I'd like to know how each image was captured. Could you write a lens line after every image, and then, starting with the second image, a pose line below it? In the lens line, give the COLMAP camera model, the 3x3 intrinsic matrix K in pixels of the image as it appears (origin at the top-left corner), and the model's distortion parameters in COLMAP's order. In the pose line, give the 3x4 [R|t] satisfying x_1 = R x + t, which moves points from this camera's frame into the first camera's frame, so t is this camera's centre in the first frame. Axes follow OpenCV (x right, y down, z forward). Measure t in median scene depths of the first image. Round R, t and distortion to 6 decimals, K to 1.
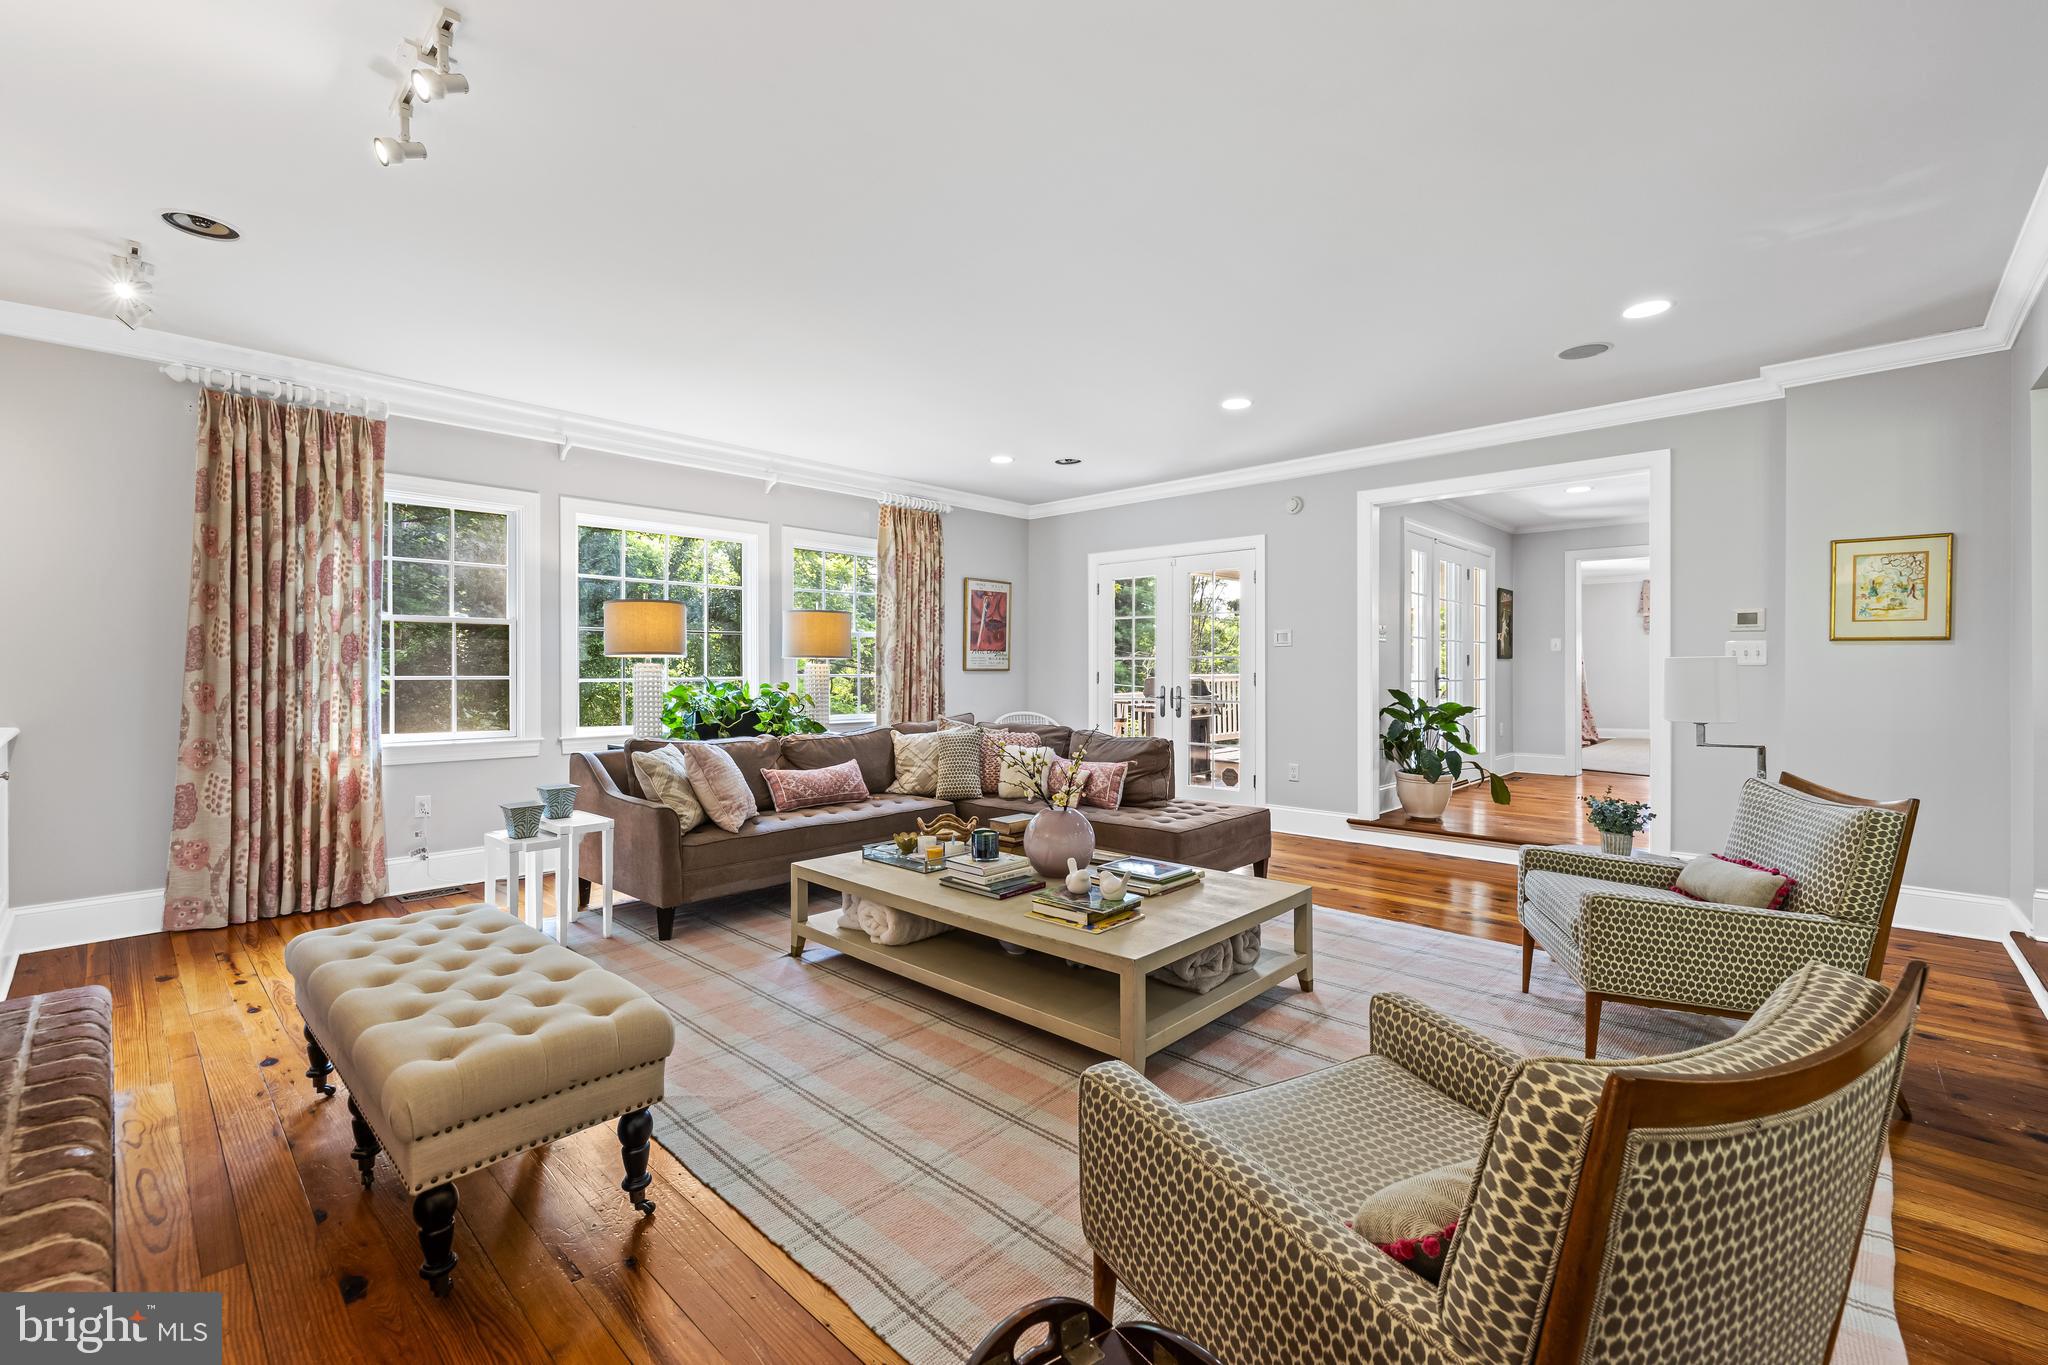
lens RADIAL K [[879.1, 0, 1024.6], [0, 879.1, 675.2], [0, 0, 1]] dist [0.020554, -0.001382]
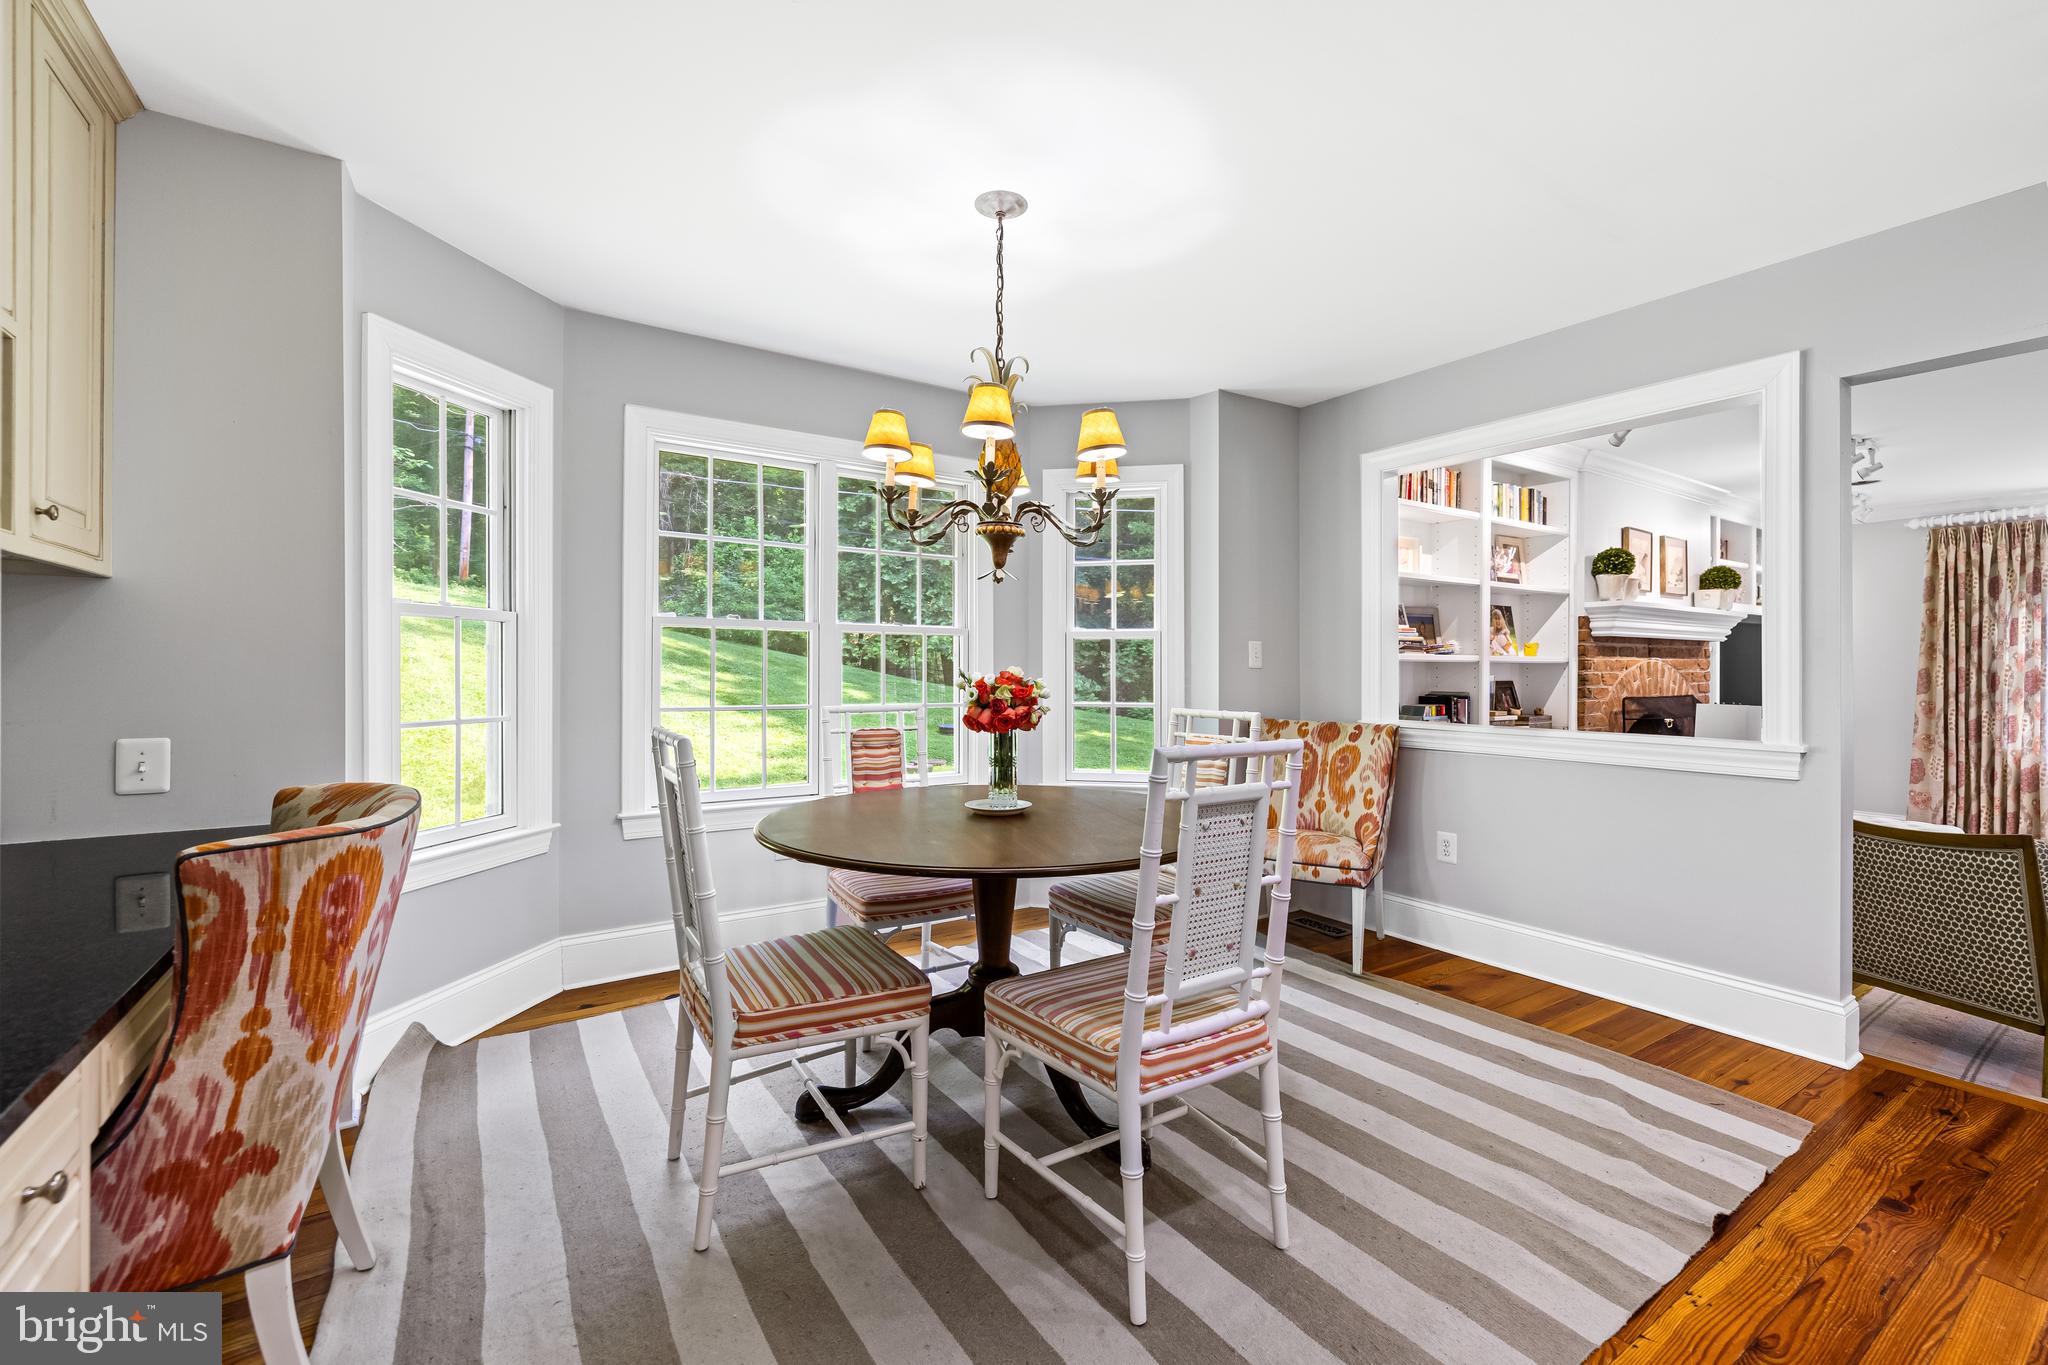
lens RADIAL K [[879.1, 0, 1028.9], [0, 879.1, 684.2], [0, 0, 1]] dist [0.020554, -0.001382]
pose [[0.065825, -0.001010, -0.997831, 0.639462], [-0.002044, 0.999997, -0.001147, -0.017758], [0.997829, 0.002116, 0.065823, -0.779289]]
